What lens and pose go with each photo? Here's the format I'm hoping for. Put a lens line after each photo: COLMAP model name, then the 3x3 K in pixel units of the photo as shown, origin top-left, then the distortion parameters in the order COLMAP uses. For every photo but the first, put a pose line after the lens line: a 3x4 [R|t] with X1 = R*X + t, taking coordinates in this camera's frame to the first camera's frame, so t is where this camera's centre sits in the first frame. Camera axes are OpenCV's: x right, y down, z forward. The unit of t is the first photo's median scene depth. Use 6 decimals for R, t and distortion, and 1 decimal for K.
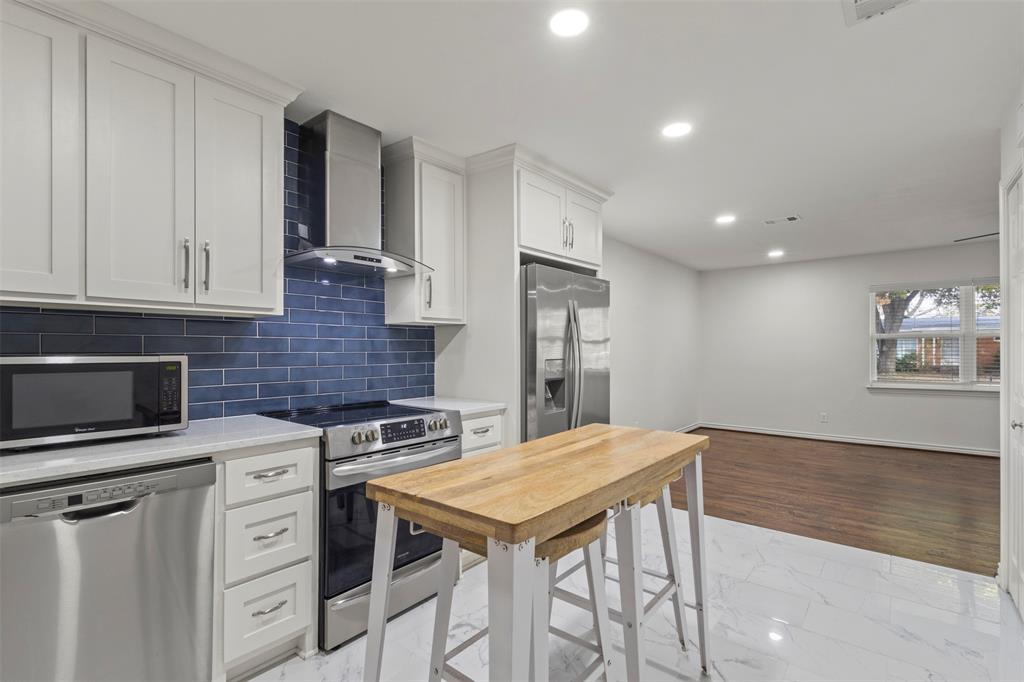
lens RADIAL K [[475.1, 0, 513.9], [0, 475.1, 349.8], [0, 0, 1]] dist [0.003072, -0.002543]
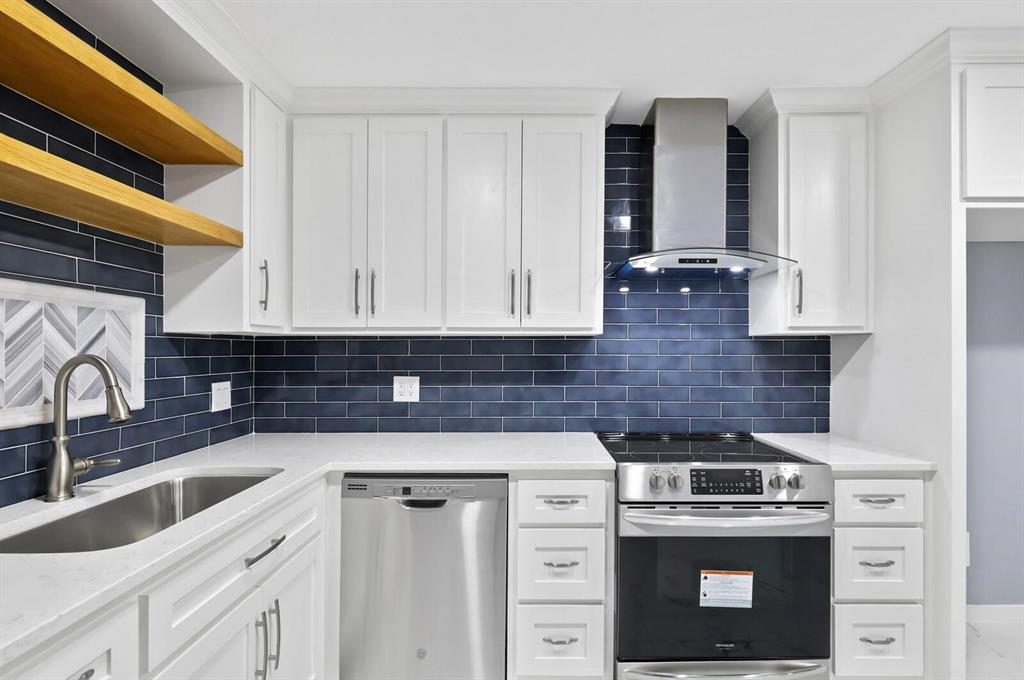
lens RADIAL K [[473.7, 0, 520.8], [0, 473.7, 354.0], [0, 0, 1]] dist [-0.018161, -0.001654]
pose [[0.624167, 0.006023, -0.781268, 0.140953], [-0.006420, 0.999976, 0.002580, -0.030773], [0.781265, 0.003405, 0.624191, 0.260080]]
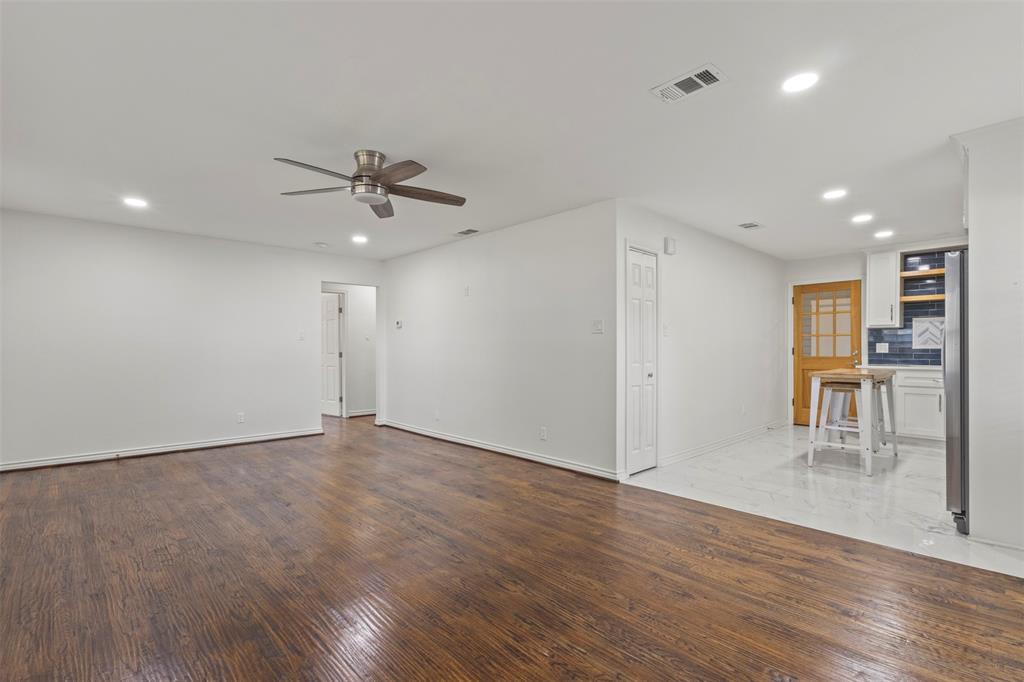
lens RADIAL K [[475.1, 0, 507.2], [0, 475.1, 343.8], [0, 0, 1]] dist [0.003072, -0.002543]
pose [[-0.990941, 0.004990, 0.134206, 1.277003], [0.004703, 0.999986, -0.002457, 0.025572], [-0.134217, -0.001803, -0.990950, 2.872046]]
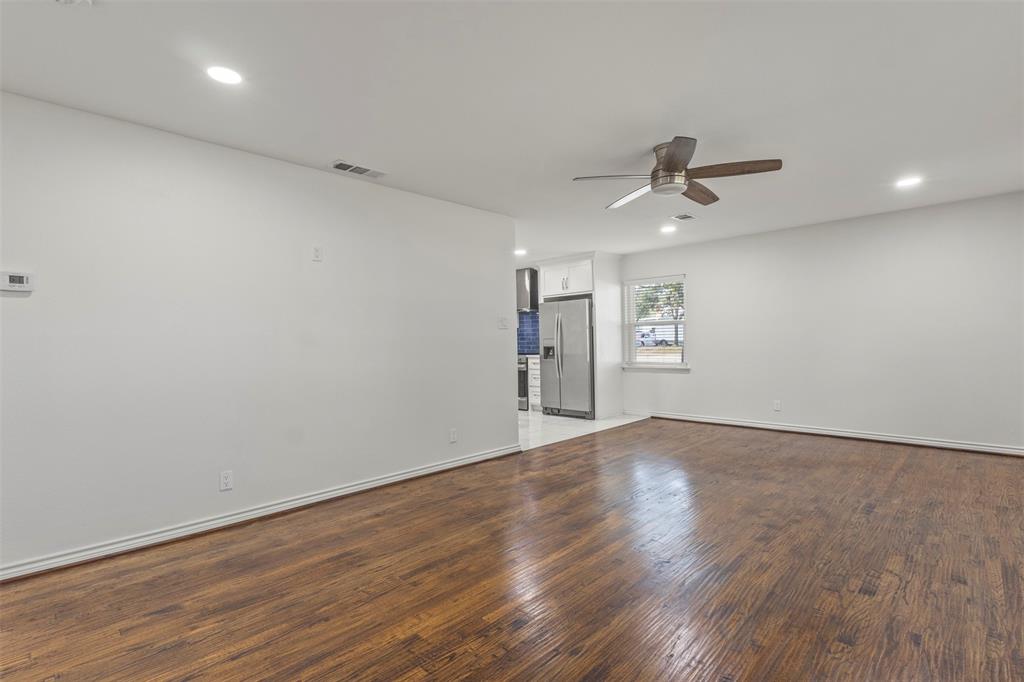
lens RADIAL K [[475.1, 0, 509.8], [0, 475.1, 339.2], [0, 0, 1]] dist [0.003072, -0.002543]
pose [[-0.095786, -0.000107, -0.995402, 3.200212], [0.011910, 0.999928, -0.001254, 0.027291], [0.995331, -0.011976, -0.095778, 1.284364]]
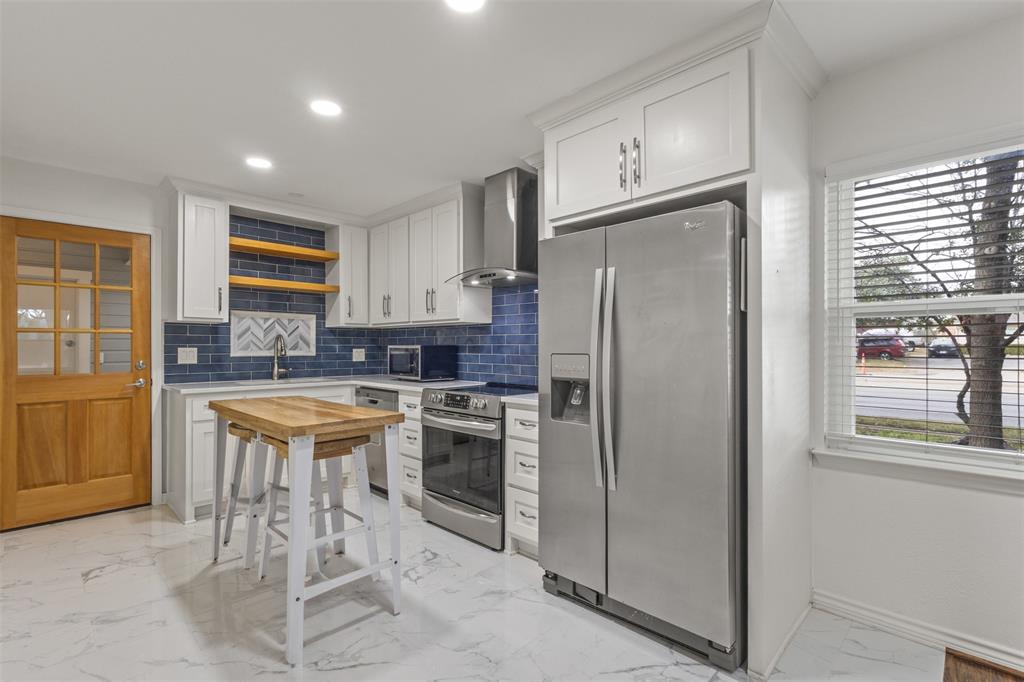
lens RADIAL K [[470.4, 0, 513.0], [0, 470.4, 345.4], [0, 0, 1]] dist [-0.001991, -0.001758]
pose [[-0.090622, -0.000090, -0.995885, 1.040038], [-0.007553, 0.999971, 0.000597, 0.007874], [0.995857, 0.007576, -0.090620, 1.214017]]
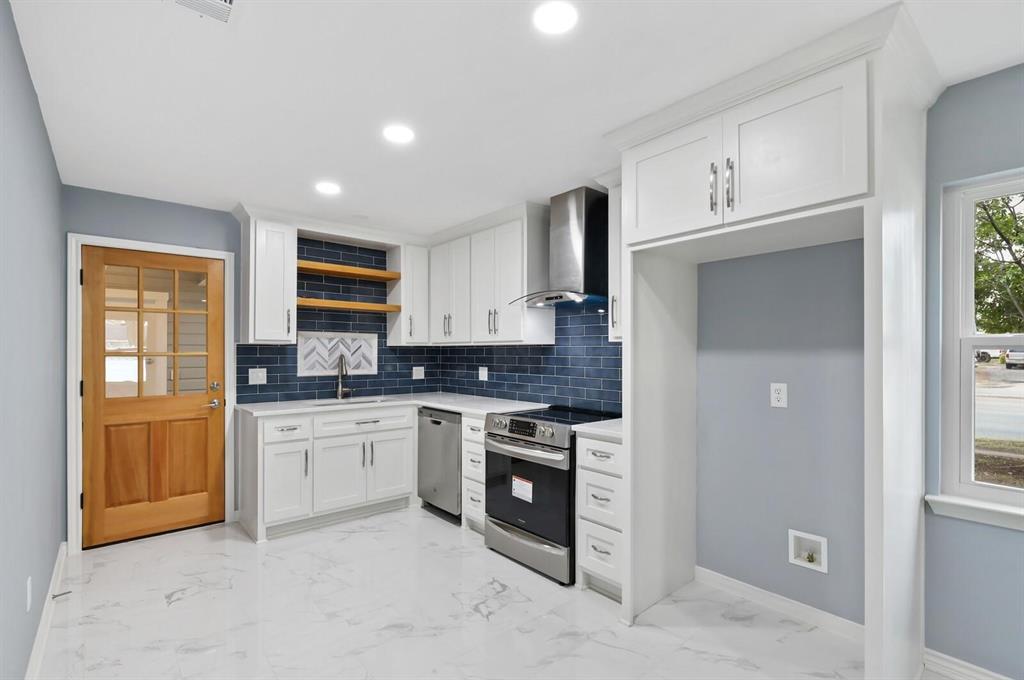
lens RADIAL K [[464.6, 0, 523.9], [0, 464.6, 352.7], [0, 0, 1]] dist [-0.011090, -0.000082]
pose [[-0.159343, -0.000503, -0.987223, 0.997379], [-0.009185, 0.999957, 0.000973, -0.039022], [0.987180, 0.009223, -0.159341, 1.141914]]
